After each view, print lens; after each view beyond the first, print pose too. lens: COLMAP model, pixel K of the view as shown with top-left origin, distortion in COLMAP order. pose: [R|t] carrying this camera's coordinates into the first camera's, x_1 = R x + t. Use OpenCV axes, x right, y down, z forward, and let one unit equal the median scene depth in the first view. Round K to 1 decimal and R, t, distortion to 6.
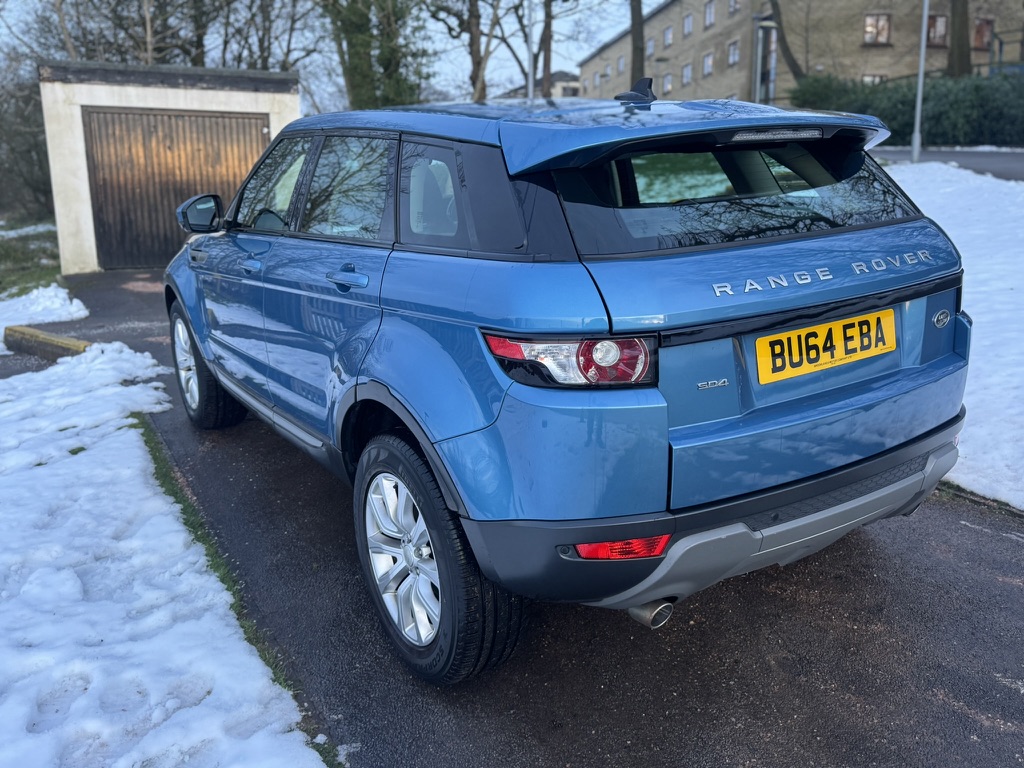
lens RADIAL K [[845.3, 0, 514.0], [0, 845.3, 382.9], [0, 0, 1]] dist [0.071774, -0.081722]
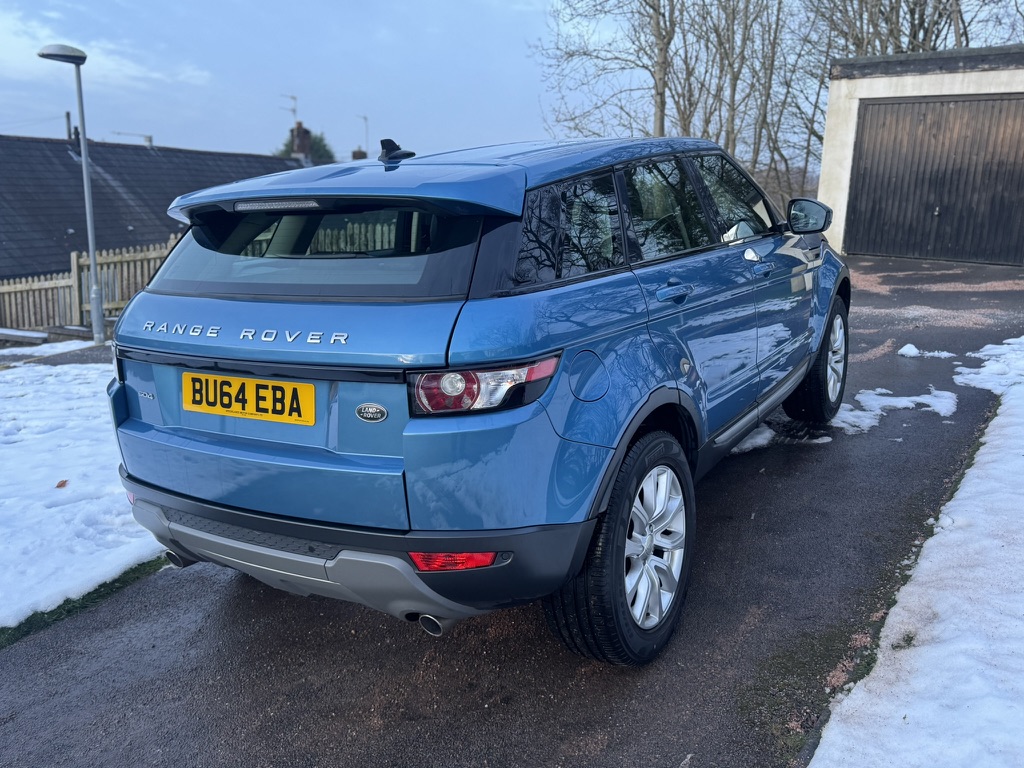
lens RADIAL K [[845.3, 0, 514.0], [0, 845.3, 382.9], [0, 0, 1]] dist [0.071774, -0.081722]
pose [[0.453553, 0.228783, -0.861364, 1.137381], [-0.199241, 0.968057, 0.152211, -0.231958], [0.868673, 0.102583, 0.484649, 0.591791]]
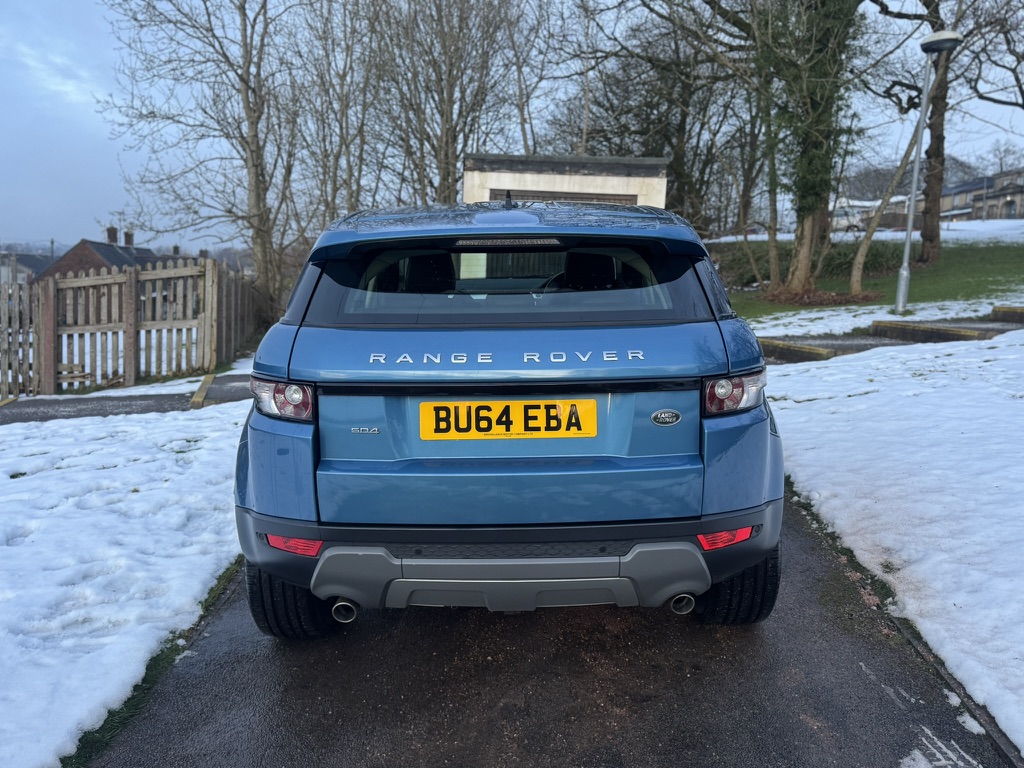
lens RADIAL K [[839.4, 0, 517.9], [0, 839.4, 382.7], [0, 0, 1]] dist [0.102045, -0.103983]
pose [[0.849050, 0.123474, -0.513681, 0.744913], [-0.164046, 0.985860, -0.034175, -0.044401], [0.502198, 0.113284, 0.857301, 0.013777]]
